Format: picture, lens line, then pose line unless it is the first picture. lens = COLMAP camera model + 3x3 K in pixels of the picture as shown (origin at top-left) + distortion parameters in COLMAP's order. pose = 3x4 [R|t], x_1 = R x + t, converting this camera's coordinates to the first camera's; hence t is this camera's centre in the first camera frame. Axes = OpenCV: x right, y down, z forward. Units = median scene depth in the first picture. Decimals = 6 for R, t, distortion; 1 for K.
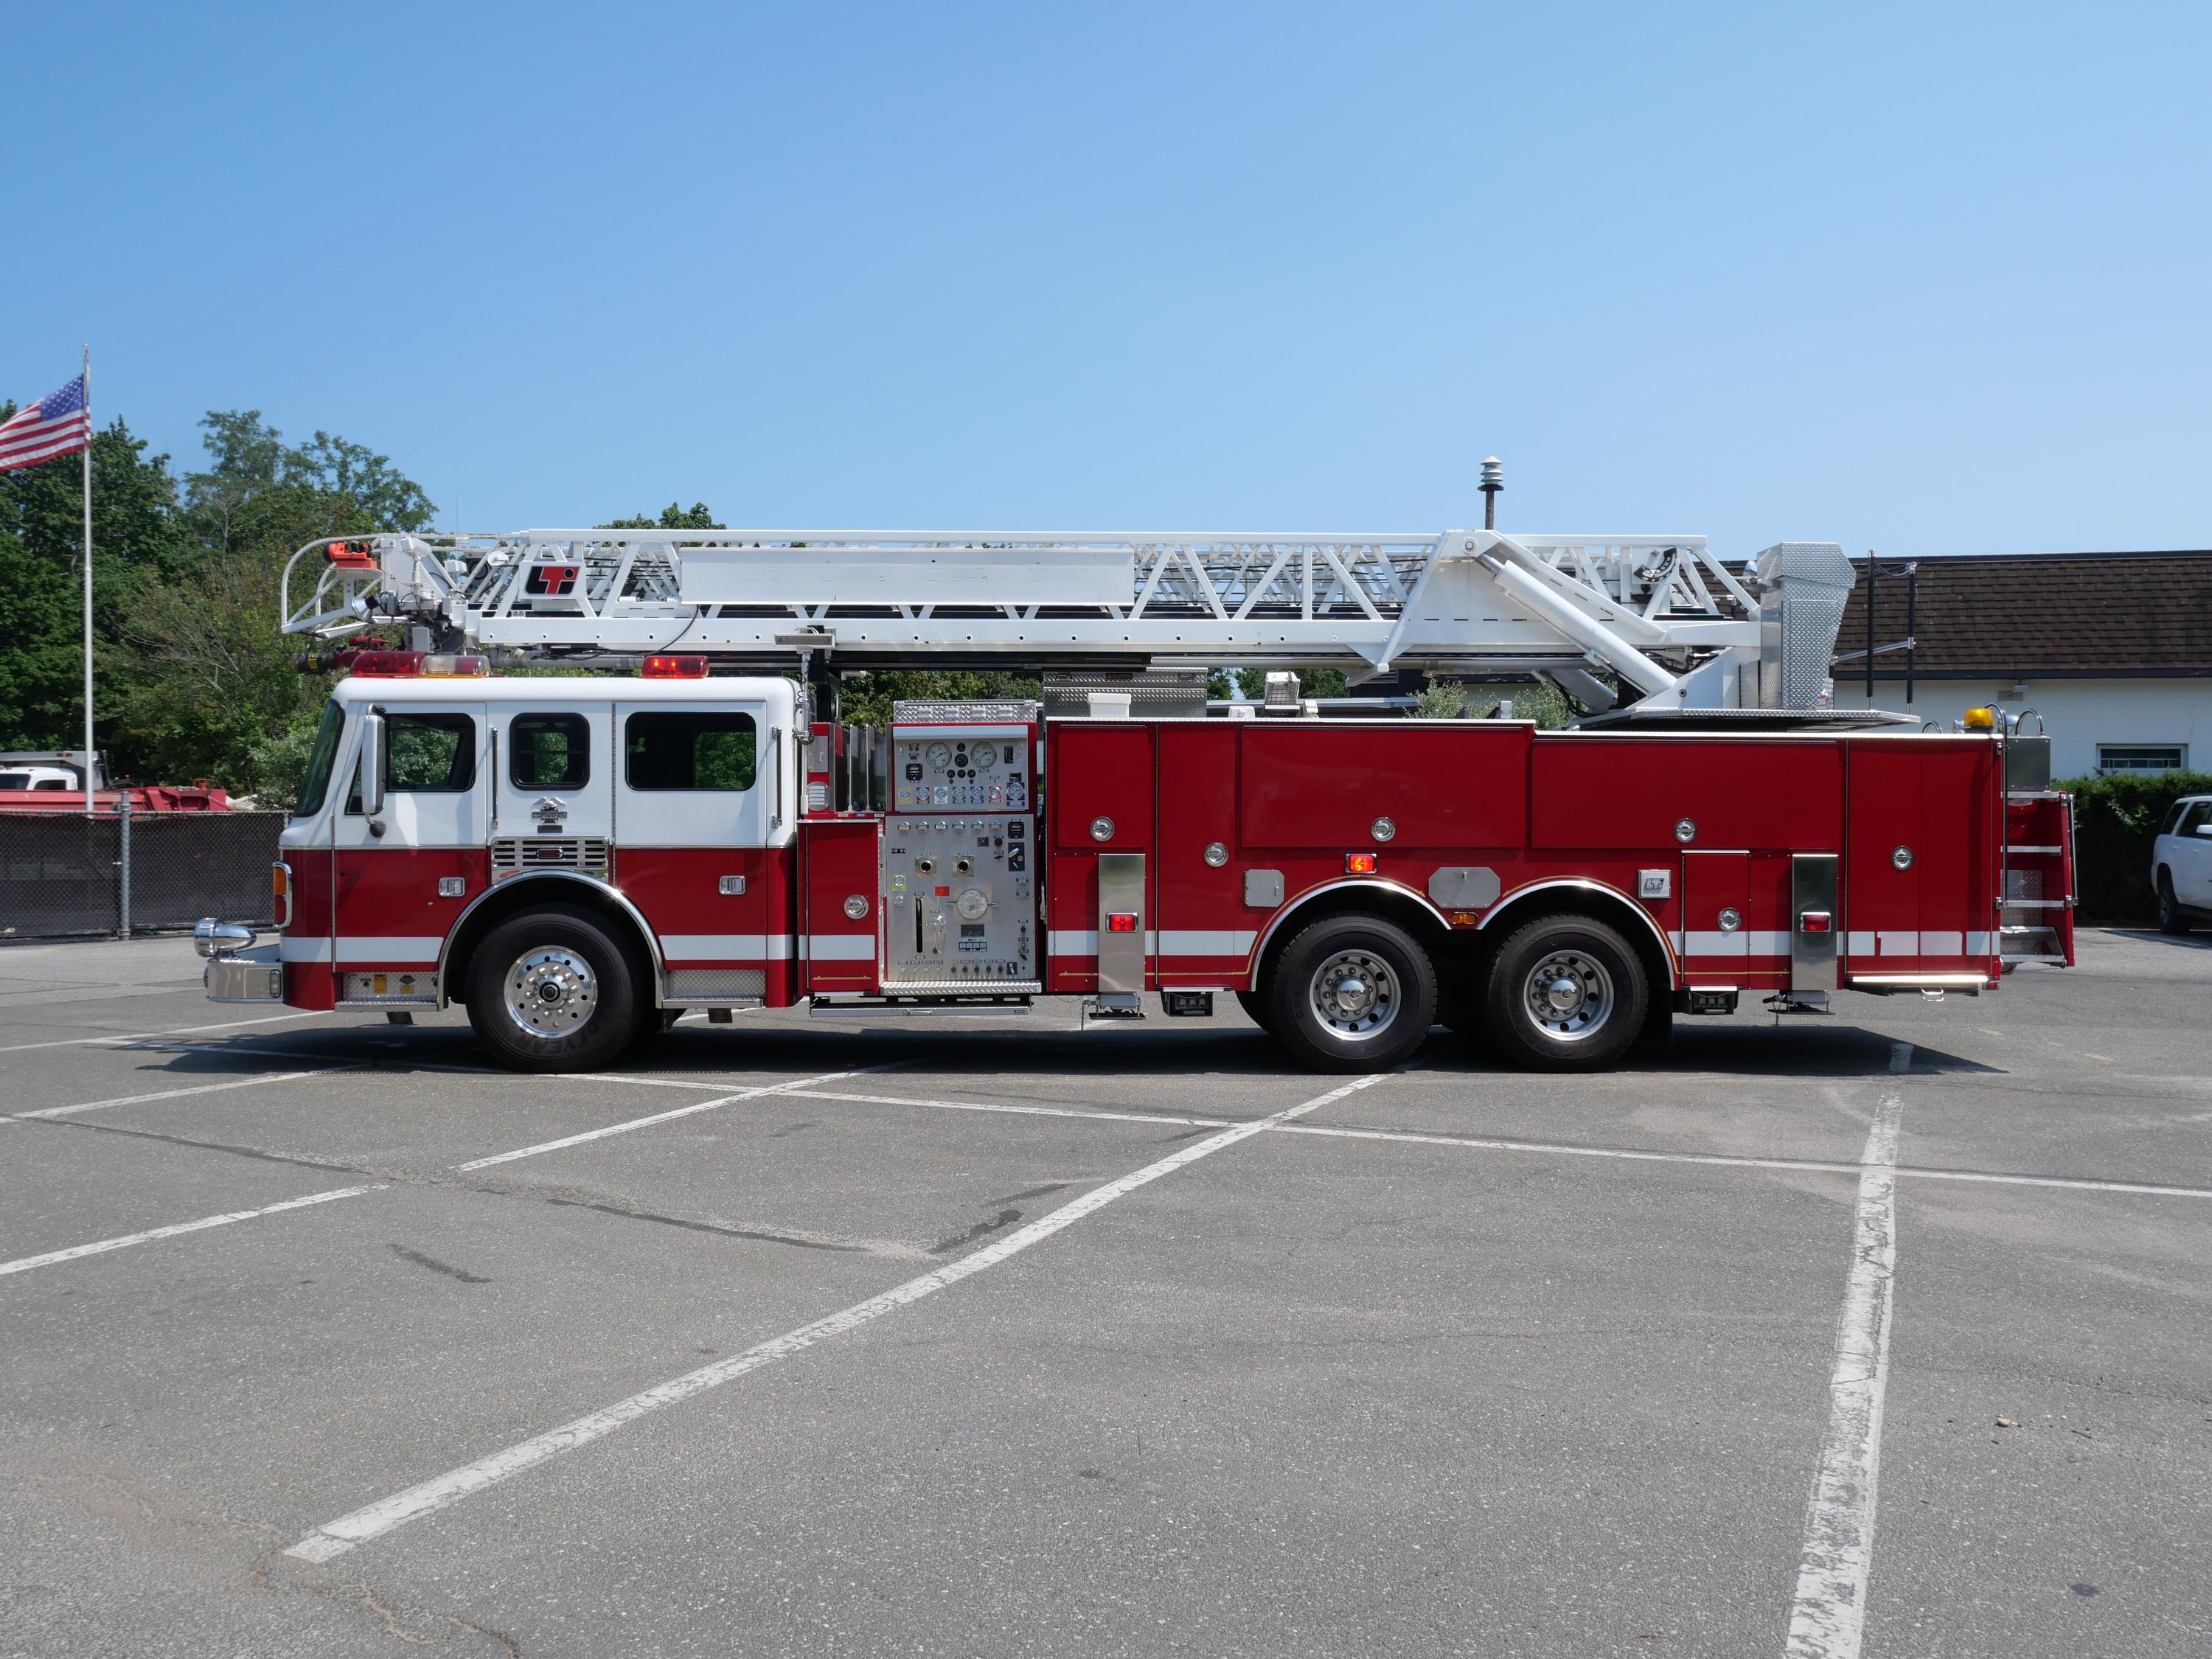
lens RADIAL K [[1811.6, 0, 1106.0], [0, 1811.6, 829.5], [0, 0, 1]] dist [-0.011190, 0.003597]
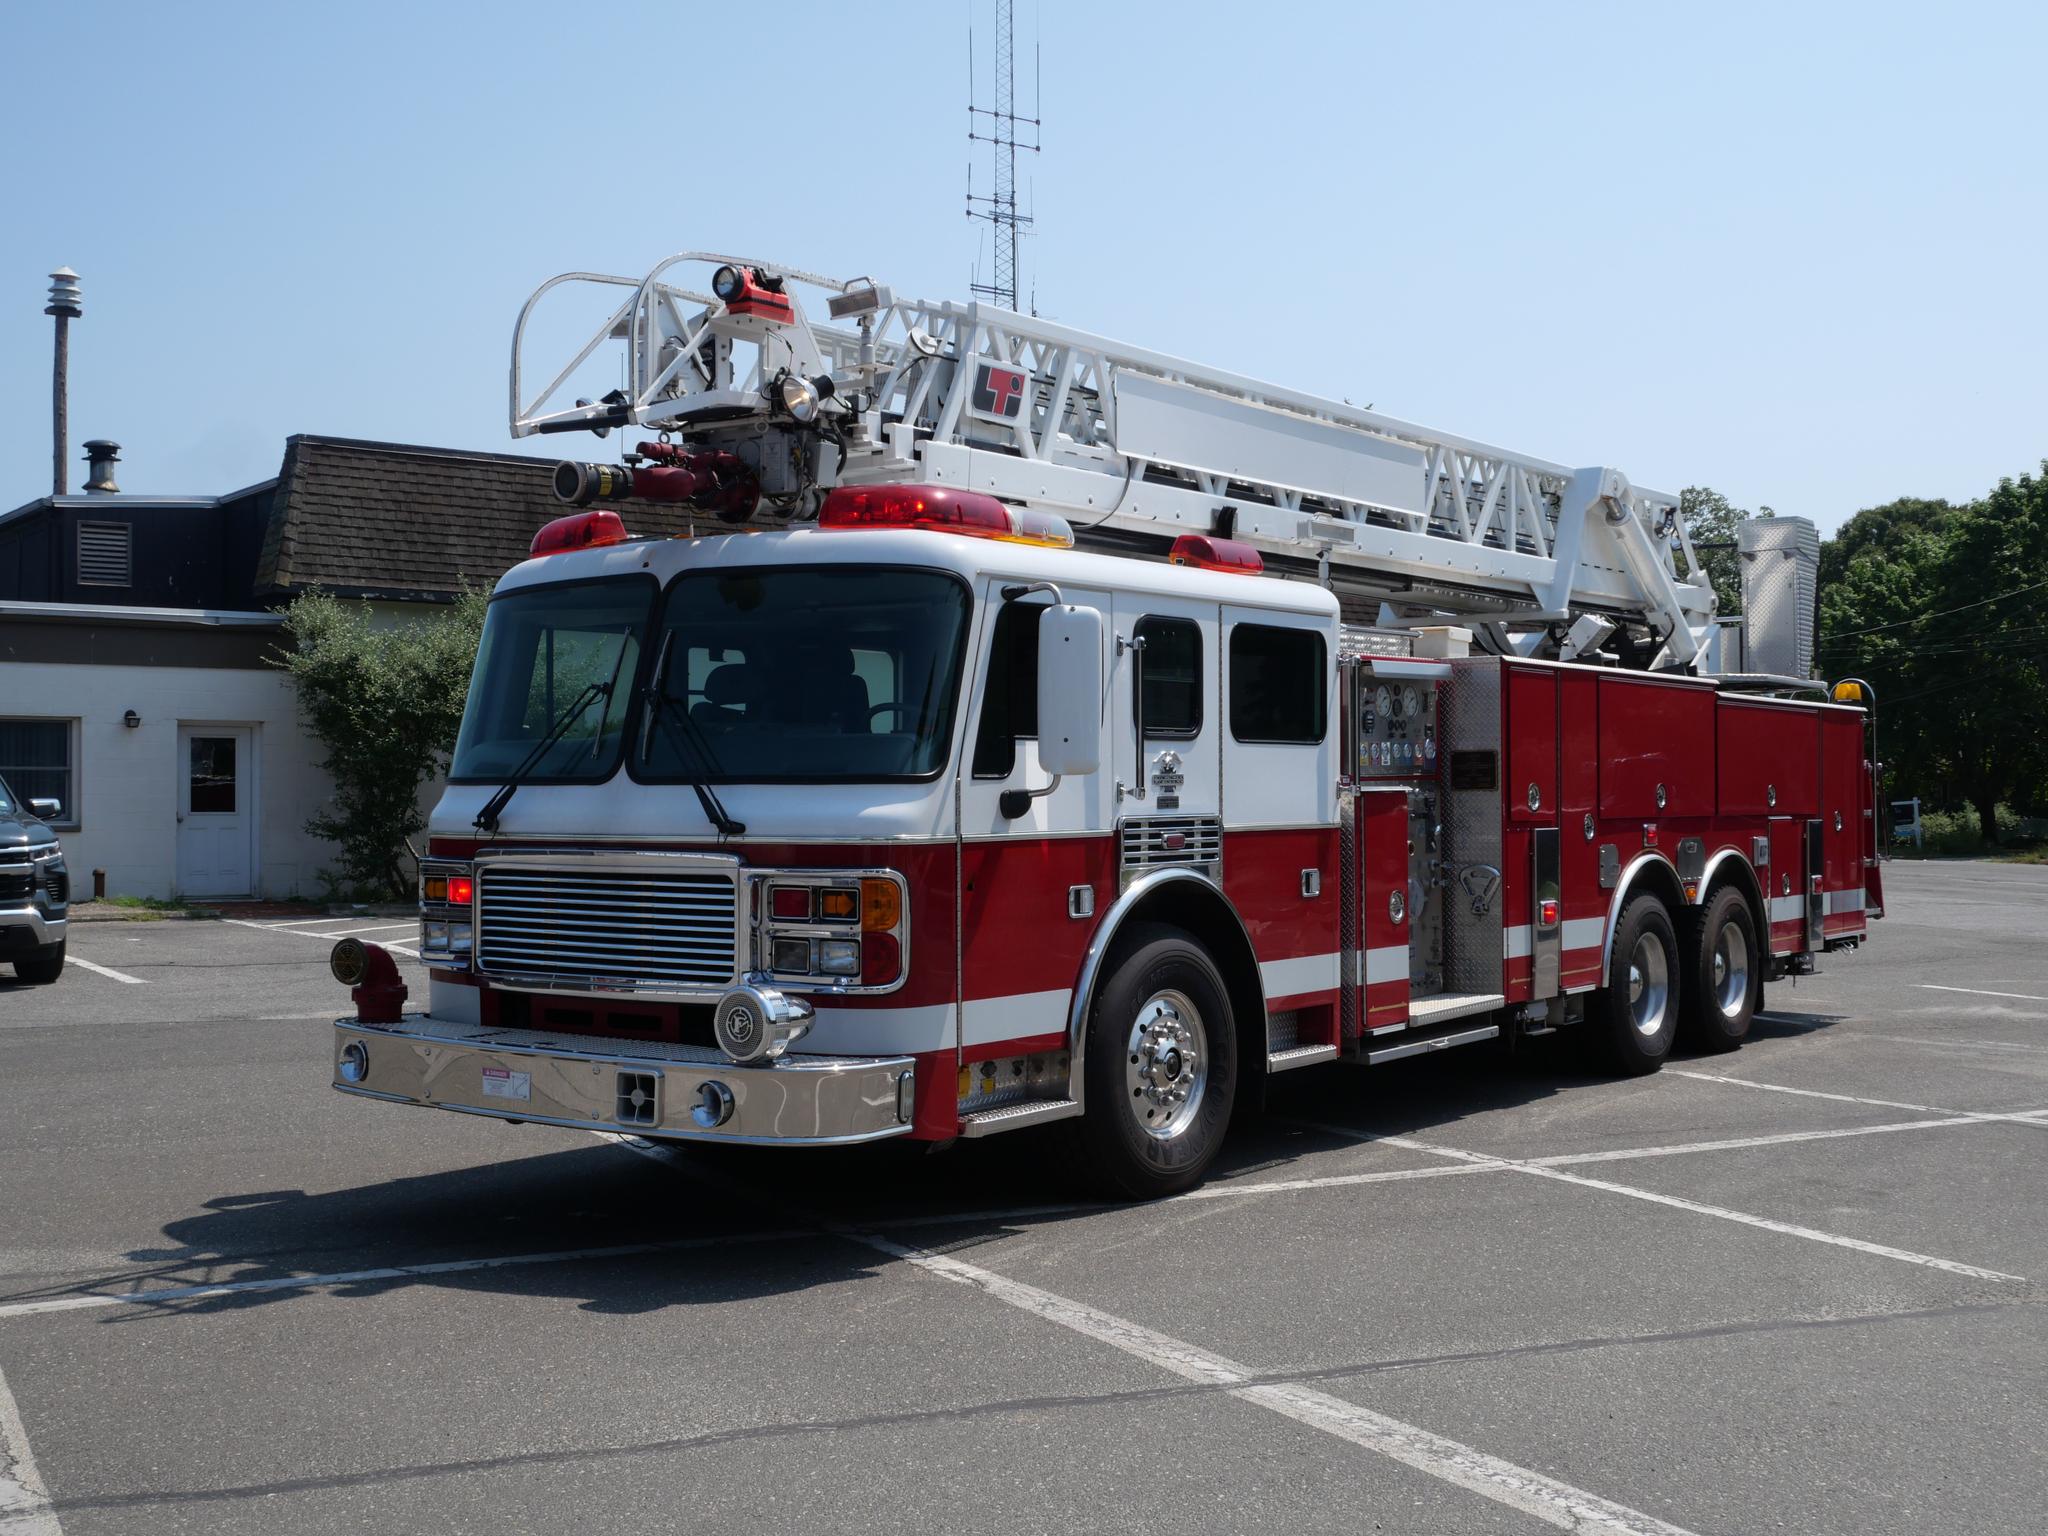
lens RADIAL K [[2331.4, 0, 1036.3], [0, 2331.4, 772.1], [0, 0, 1]] dist [-0.021581, -0.008249]
pose [[0.617127, 0.003001, 0.786858, -0.946950], [0.004718, 0.999961, -0.007514, -0.004884], [-0.786849, 0.008350, 0.617089, 0.530116]]
